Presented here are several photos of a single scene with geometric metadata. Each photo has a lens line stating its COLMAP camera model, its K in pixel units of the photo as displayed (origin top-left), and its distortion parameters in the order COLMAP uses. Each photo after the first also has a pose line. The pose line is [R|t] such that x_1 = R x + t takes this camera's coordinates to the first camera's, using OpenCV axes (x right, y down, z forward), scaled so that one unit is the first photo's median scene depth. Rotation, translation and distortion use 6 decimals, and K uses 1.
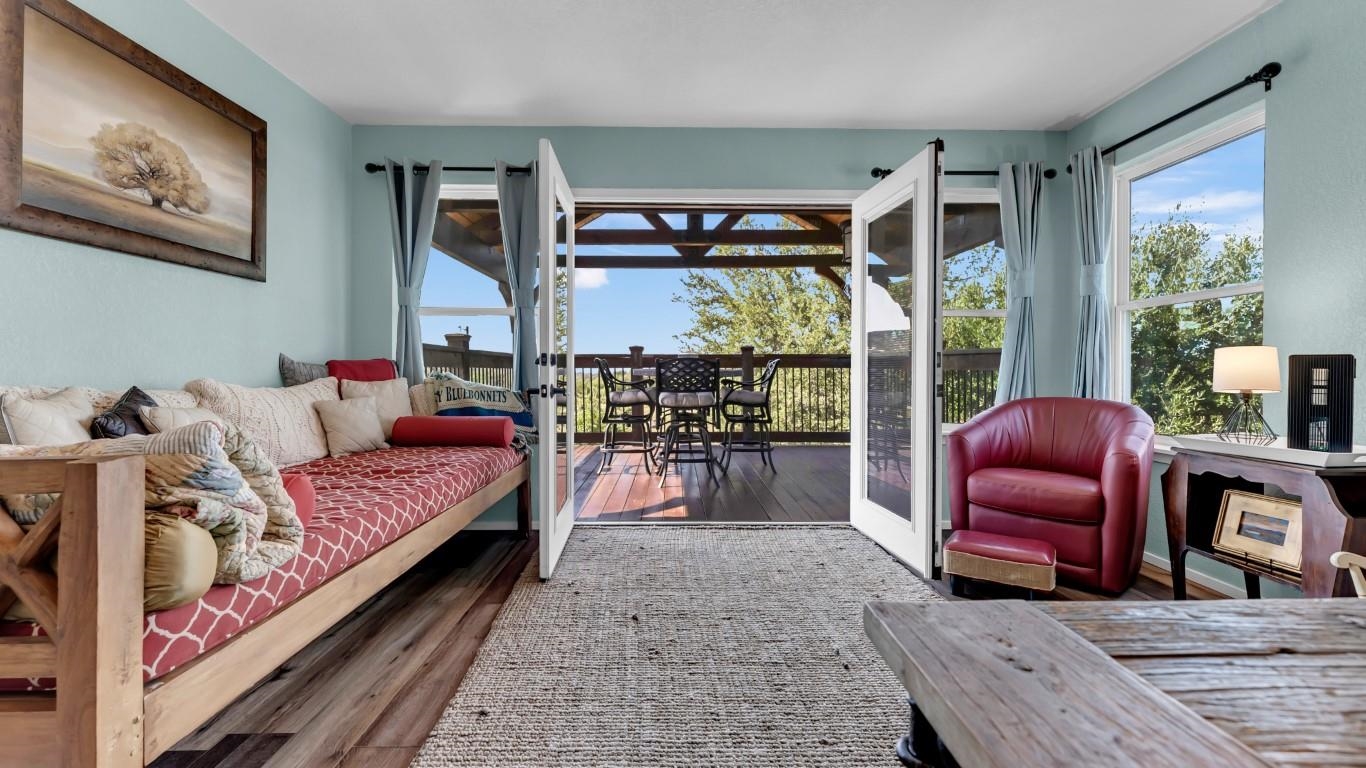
lens RADIAL K [[554.4, 0, 681.1], [0, 554.4, 375.0], [0, 0, 1]] dist [-0.000307, -0.000043]
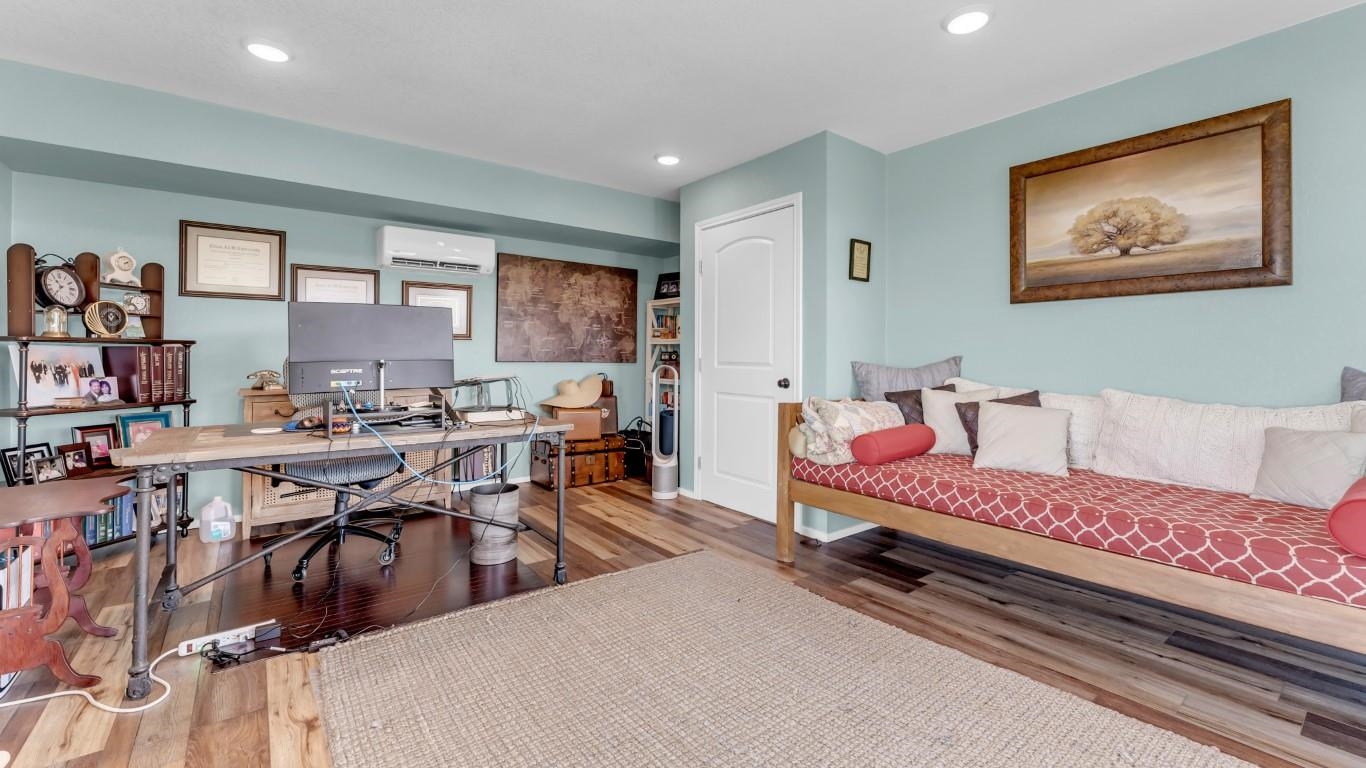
lens RADIAL K [[554.4, 0, 678.6], [0, 554.4, 353.1], [0, 0, 1]] dist [-0.000307, -0.000043]
pose [[-0.805825, -0.007796, -0.592102, 0.654122], [-0.011000, 0.999938, 0.001805, -0.067140], [0.592051, 0.007967, -0.805861, 1.432439]]
